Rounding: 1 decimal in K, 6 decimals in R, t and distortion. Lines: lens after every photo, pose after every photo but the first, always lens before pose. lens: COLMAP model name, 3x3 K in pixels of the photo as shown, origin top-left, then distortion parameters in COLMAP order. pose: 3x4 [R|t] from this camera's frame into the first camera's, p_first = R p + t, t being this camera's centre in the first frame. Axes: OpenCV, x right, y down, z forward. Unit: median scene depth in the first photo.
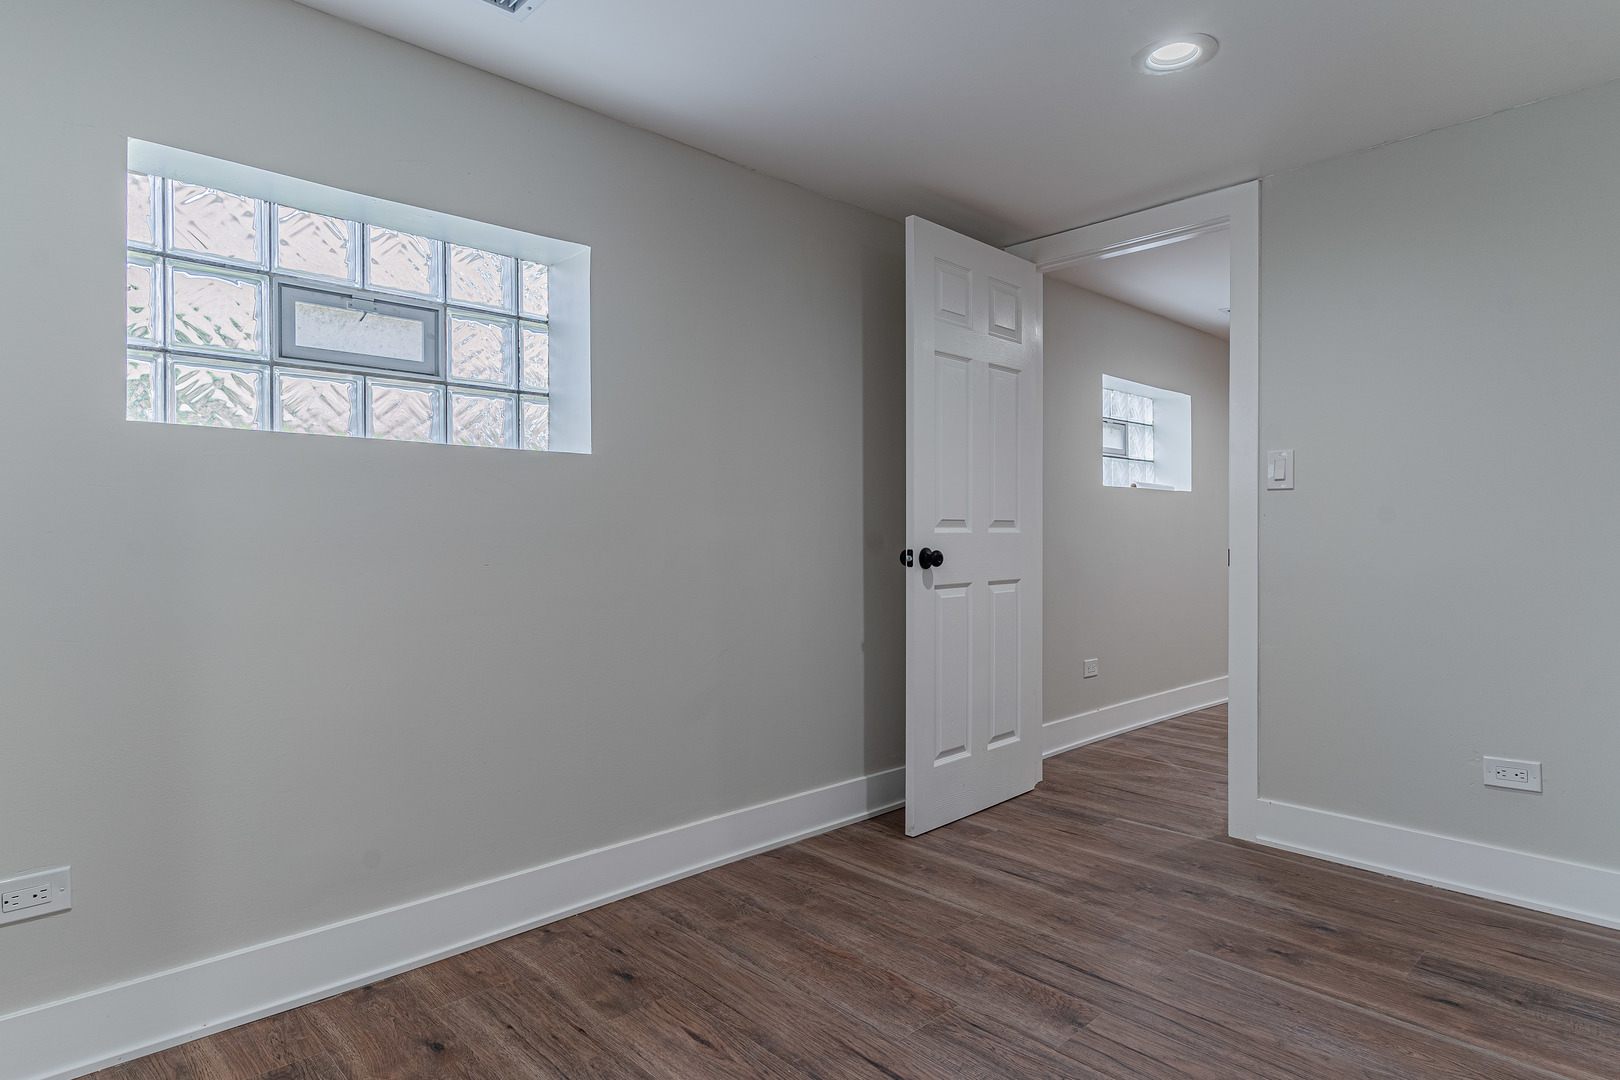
lens RADIAL K [[906.4, 0, 814.6], [0, 906.4, 514.6], [0, 0, 1]] dist [0.004973, -0.003425]
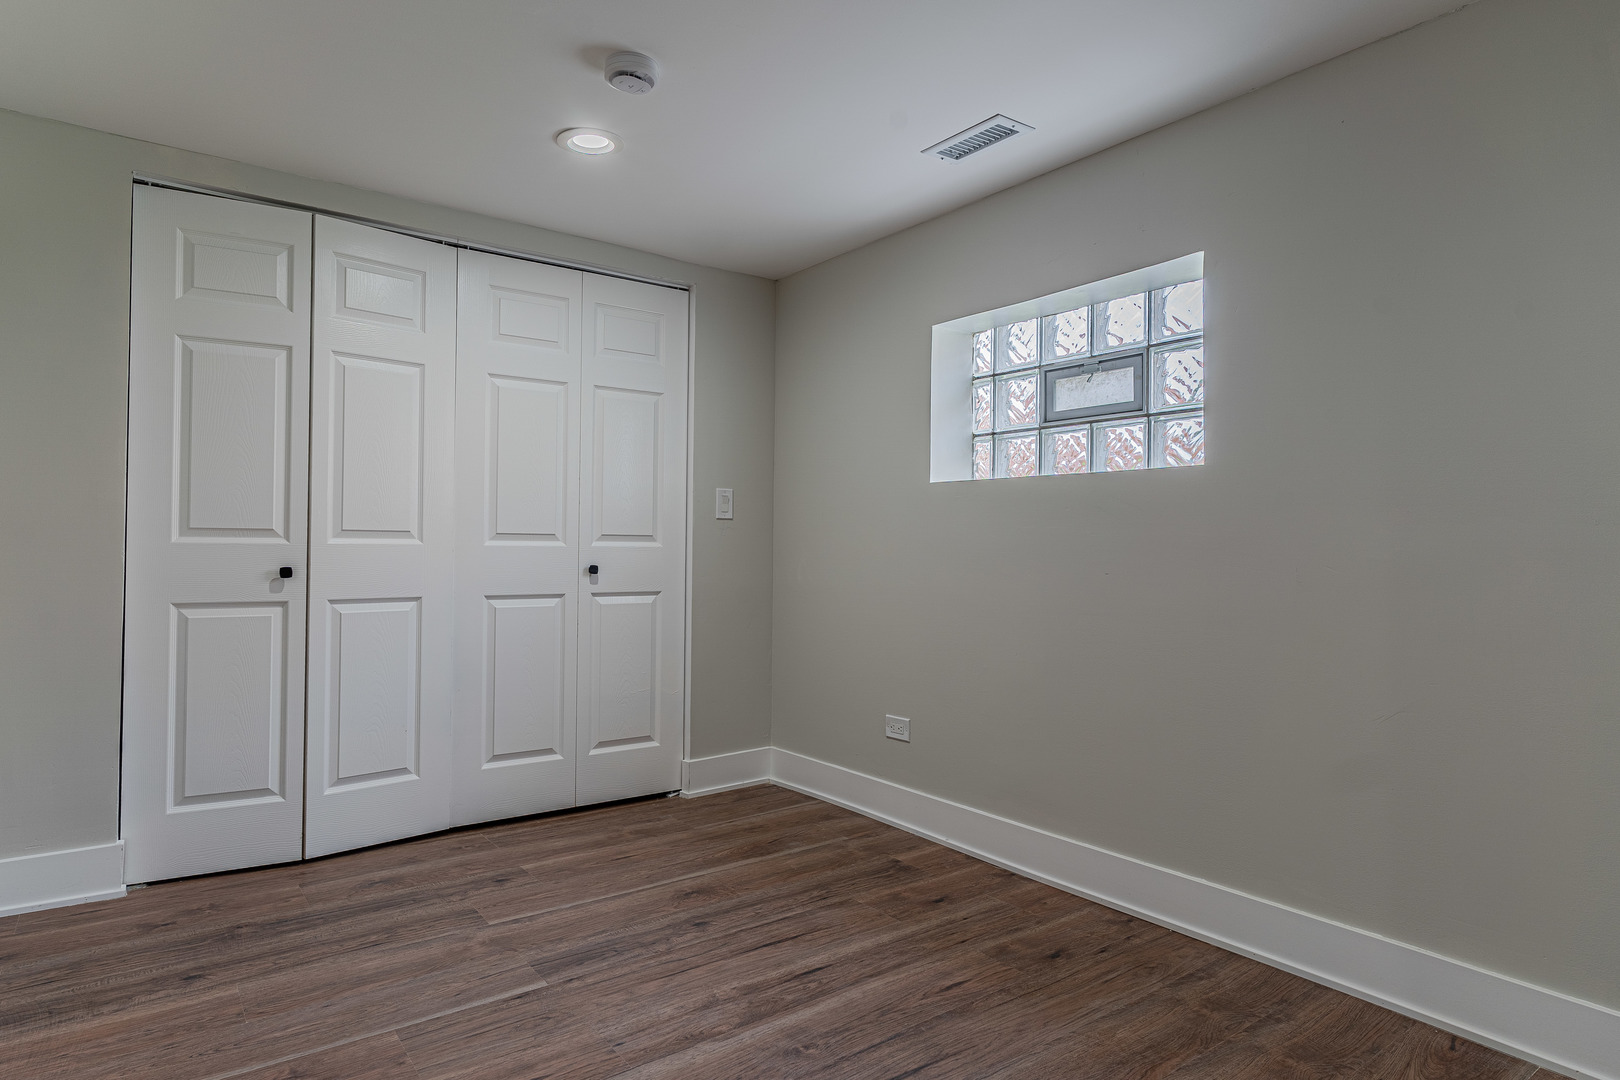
lens RADIAL K [[906.4, 0, 805.0], [0, 906.4, 541.6], [0, 0, 1]] dist [0.004973, -0.003425]
pose [[-0.135334, -0.016855, -0.990657, 0.859825], [0.002860, 0.999844, -0.017402, 0.035665], [0.990796, -0.005188, -0.135264, 0.813876]]
